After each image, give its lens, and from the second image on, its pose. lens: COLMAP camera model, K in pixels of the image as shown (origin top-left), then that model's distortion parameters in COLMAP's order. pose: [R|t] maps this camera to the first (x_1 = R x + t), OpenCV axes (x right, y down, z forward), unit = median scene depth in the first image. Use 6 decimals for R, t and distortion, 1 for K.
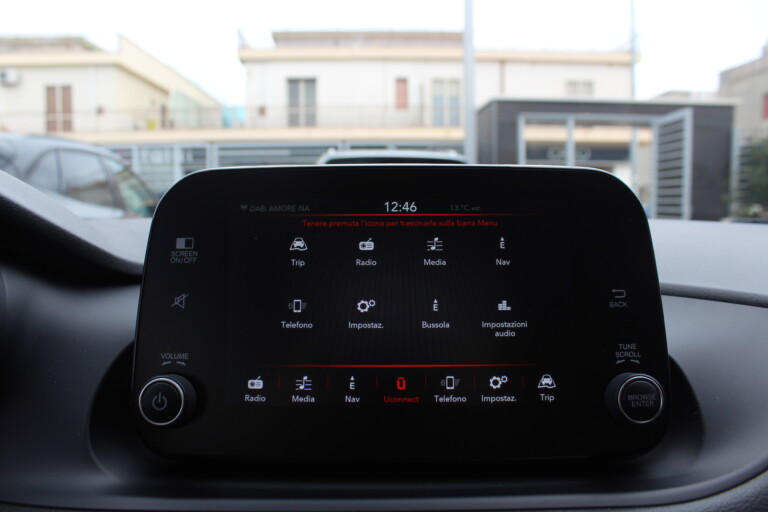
lens RADIAL K [[632.4, 0, 384.0], [0, 632.4, 256.0], [0, 0, 1]] dist [-0.170462, 0.143300]
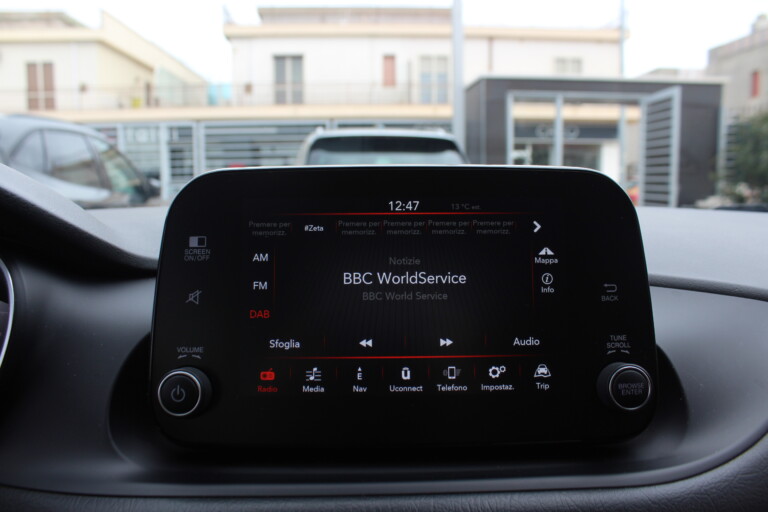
lens RADIAL K [[632.4, 0, 384.0], [0, 632.4, 256.0], [0, 0, 1]] dist [-0.170462, 0.143300]
pose [[0.999826, -0.004526, 0.018090, -0.027515], [0.003908, 0.999412, 0.034057, -0.031884], [-0.018234, -0.033980, 0.999256, -0.053019]]
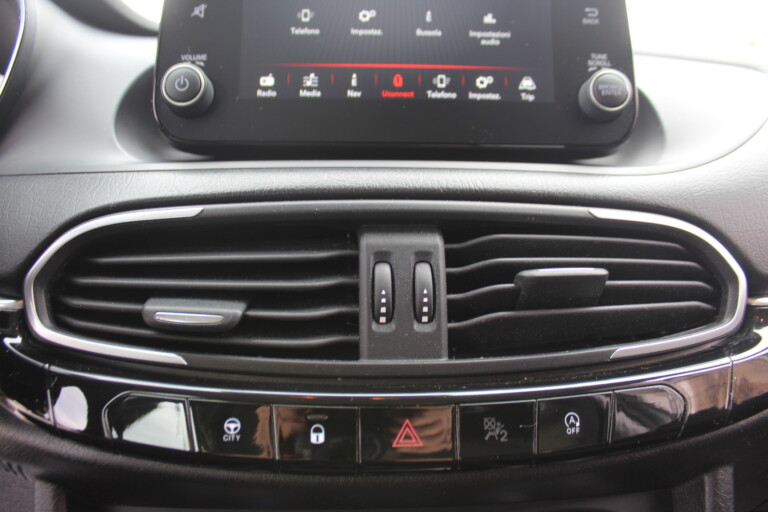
lens RADIAL K [[632.4, 0, 384.0], [0, 632.4, 256.0], [0, 0, 1]] dist [-0.170462, 0.143300]
pose [[0.999536, 0.008879, 0.029139, -0.027131], [-0.011305, 0.996385, 0.084194, 0.419125], [-0.028286, -0.084484, 0.996023, -0.135063]]
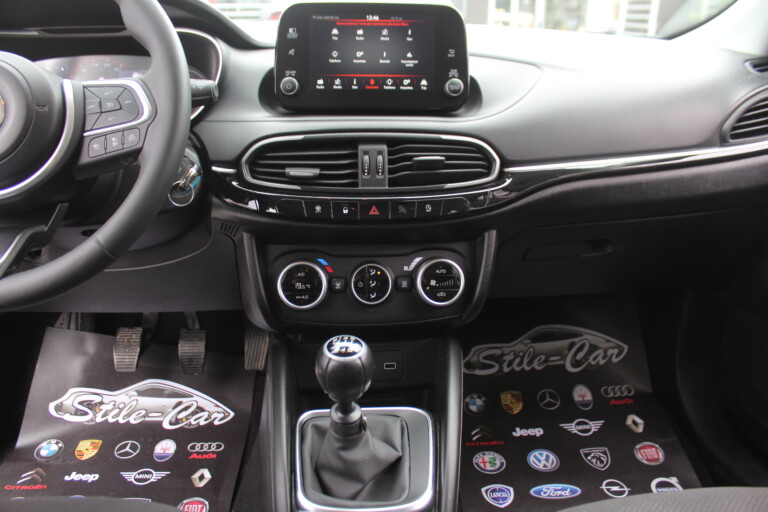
lens RADIAL K [[632.4, 0, 384.0], [0, 632.4, 256.0], [0, 0, 1]] dist [-0.170462, 0.143300]
pose [[0.998839, -0.000201, 0.048167, -0.055163], [-0.012935, 0.962139, 0.272251, 0.190563], [-0.046398, -0.272558, 0.961020, -1.911891]]
